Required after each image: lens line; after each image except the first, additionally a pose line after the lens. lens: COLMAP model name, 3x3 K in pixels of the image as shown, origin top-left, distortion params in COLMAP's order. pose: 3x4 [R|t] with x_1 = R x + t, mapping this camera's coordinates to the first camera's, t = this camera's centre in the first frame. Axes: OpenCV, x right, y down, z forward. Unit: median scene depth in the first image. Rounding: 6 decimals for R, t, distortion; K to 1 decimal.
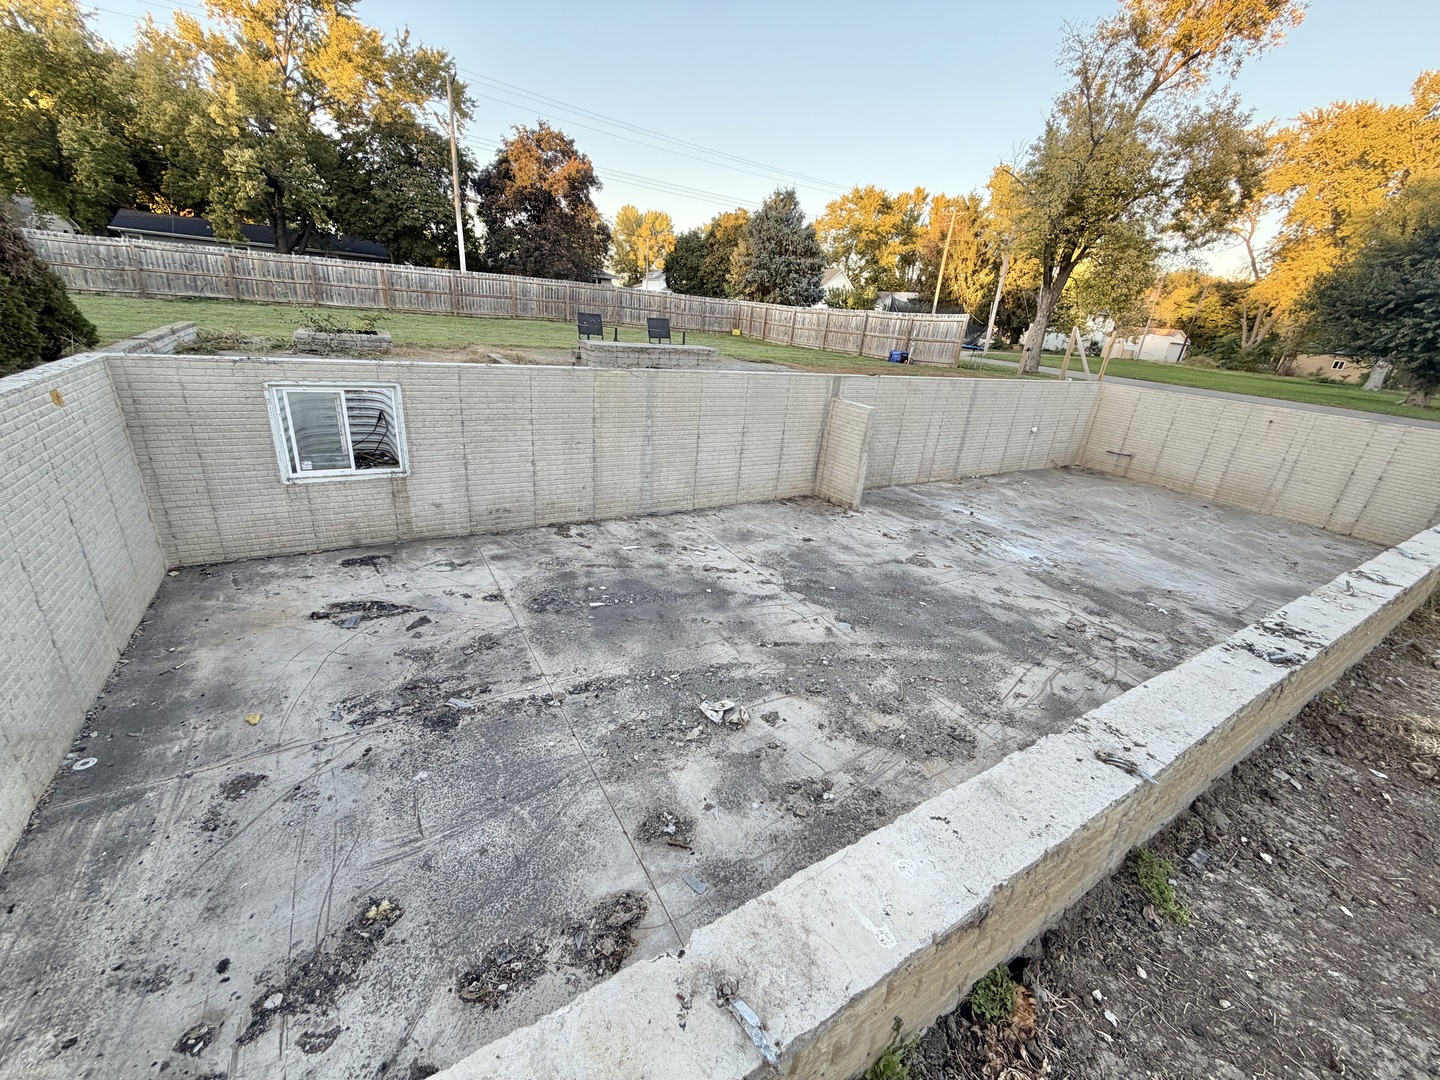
lens RADIAL K [[576.2, 0, 725.5], [0, 576.2, 509.7], [0, 0, 1]] dist [0.000082, -0.000643]
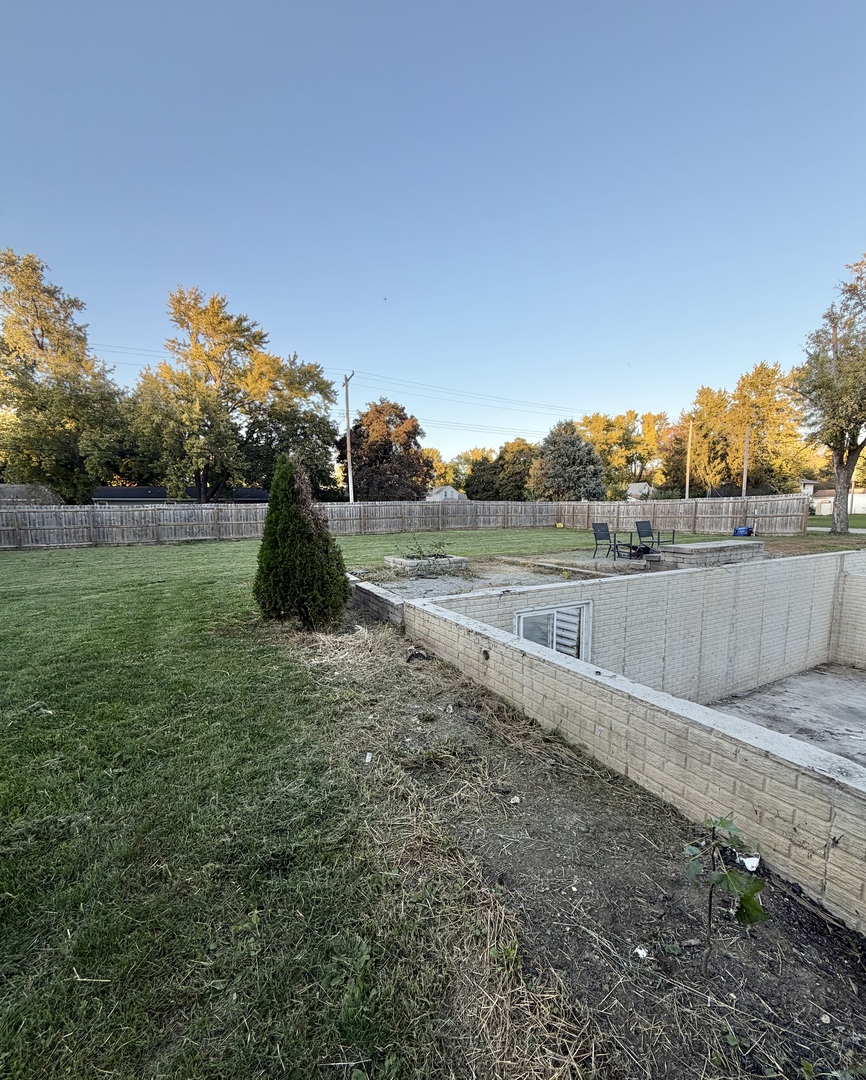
lens RADIAL K [[450.2, 0, 426.3], [0, 450.2, 550.2], [0, 0, 1]] dist [-0.001924, 0.000159]
pose [[0.993017, -0.095146, -0.069739, -0.178672], [0.075109, 0.965800, -0.248171, -0.026053], [0.090966, 0.241200, 0.966203, 0.021886]]
